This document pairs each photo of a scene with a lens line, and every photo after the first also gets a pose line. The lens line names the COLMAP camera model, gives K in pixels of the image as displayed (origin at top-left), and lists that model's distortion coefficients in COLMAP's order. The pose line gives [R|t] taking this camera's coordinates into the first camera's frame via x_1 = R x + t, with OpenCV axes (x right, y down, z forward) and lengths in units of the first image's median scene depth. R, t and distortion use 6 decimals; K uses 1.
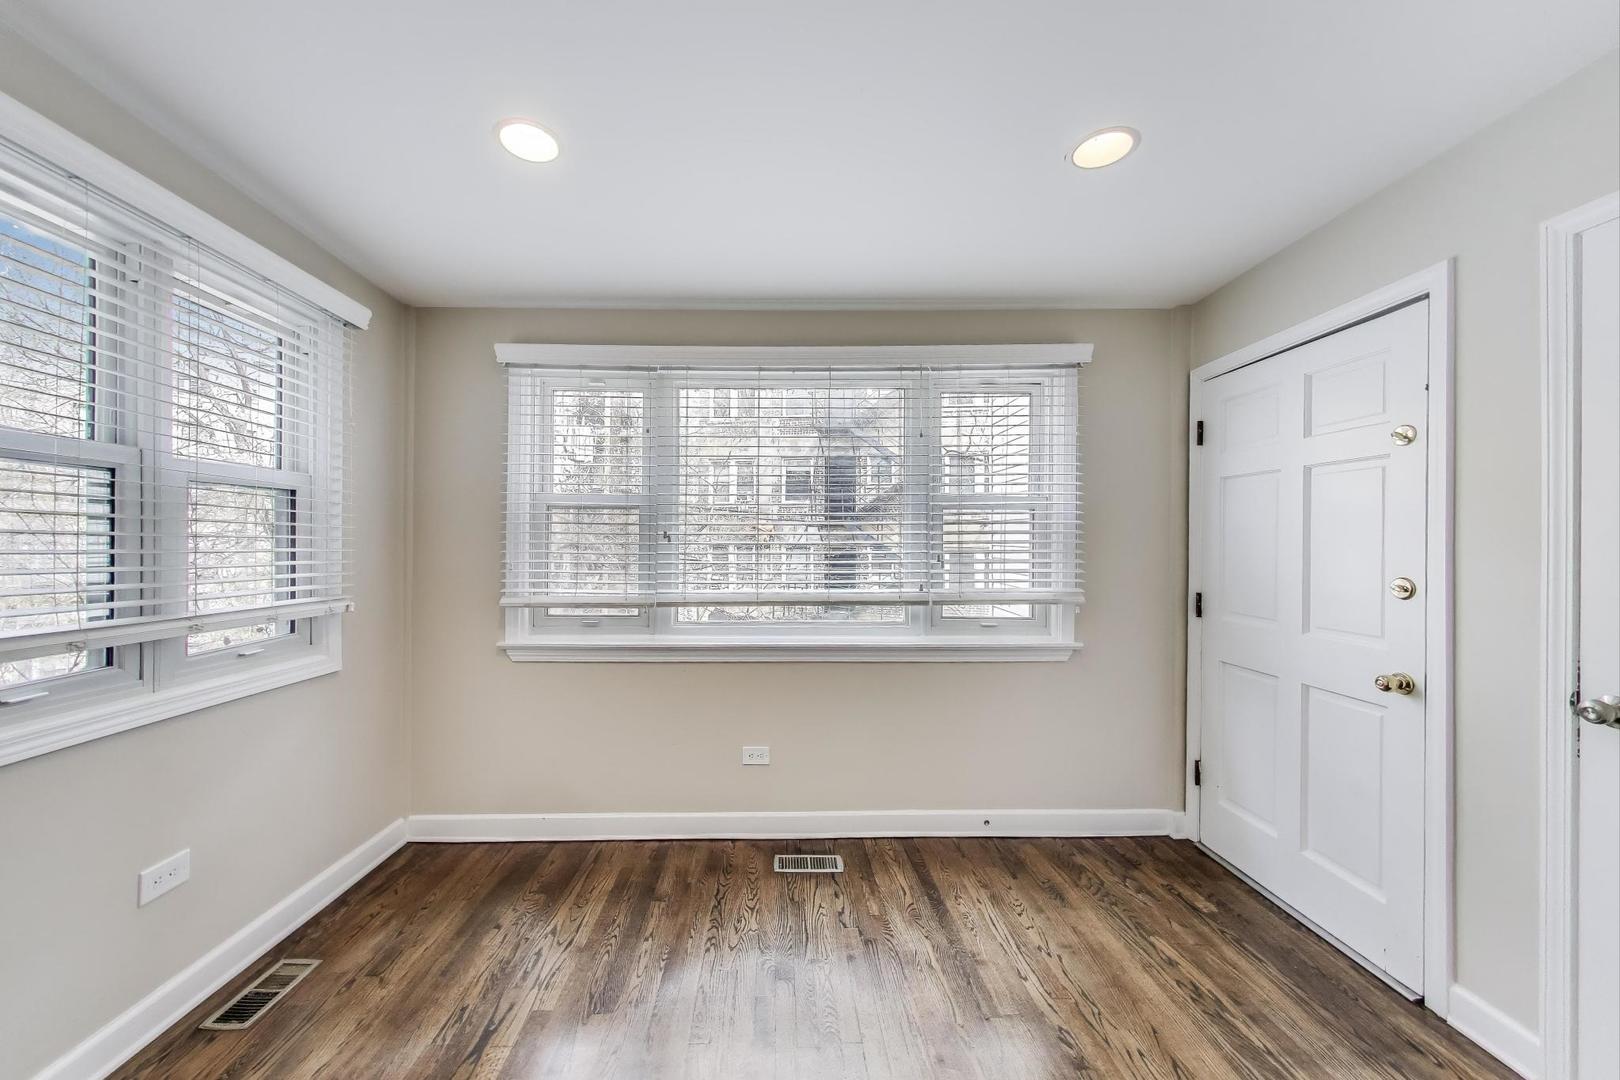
lens RADIAL K [[597.9, 0, 770.7], [0, 597.9, 556.1], [0, 0, 1]] dist [0.000339, 0.000034]
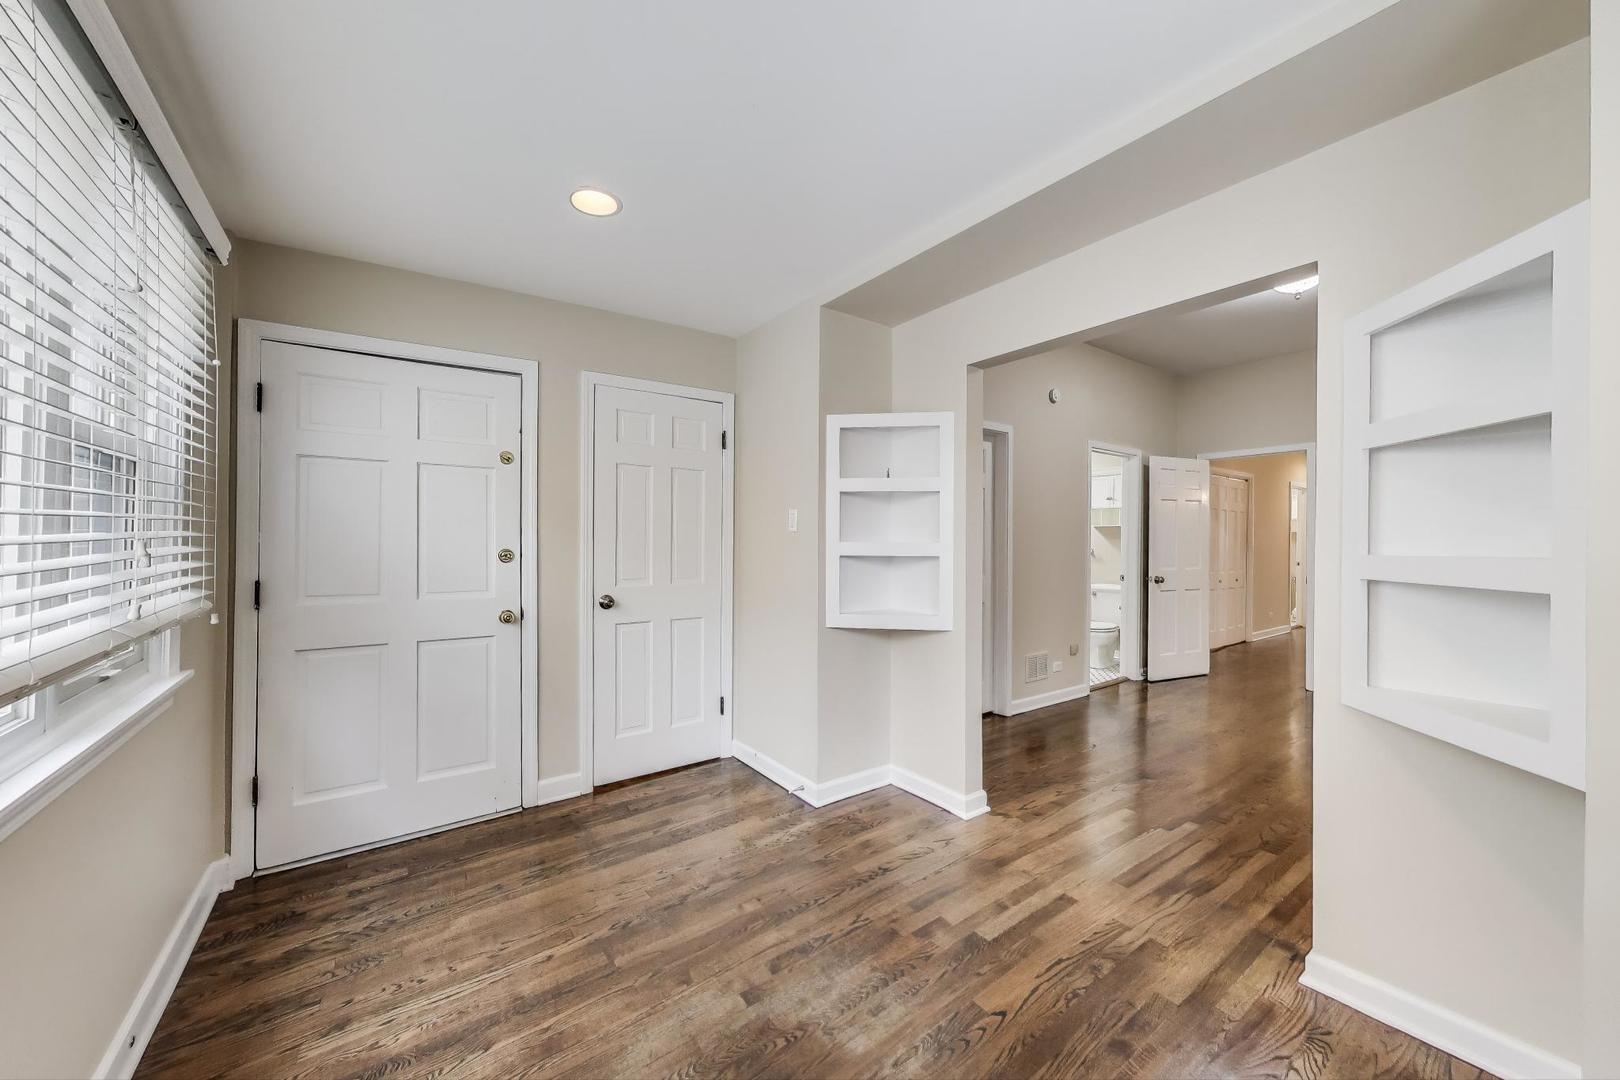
lens RADIAL K [[587.5, 0, 809.9], [0, 587.5, 541.9], [0, 0, 1]] dist [0.001621, 0.000165]
pose [[-0.580490, -0.008047, 0.814227, -0.558603], [0.017305, 0.999603, 0.022216, -0.001461], [-0.814083, 0.026987, -0.580121, 1.073733]]
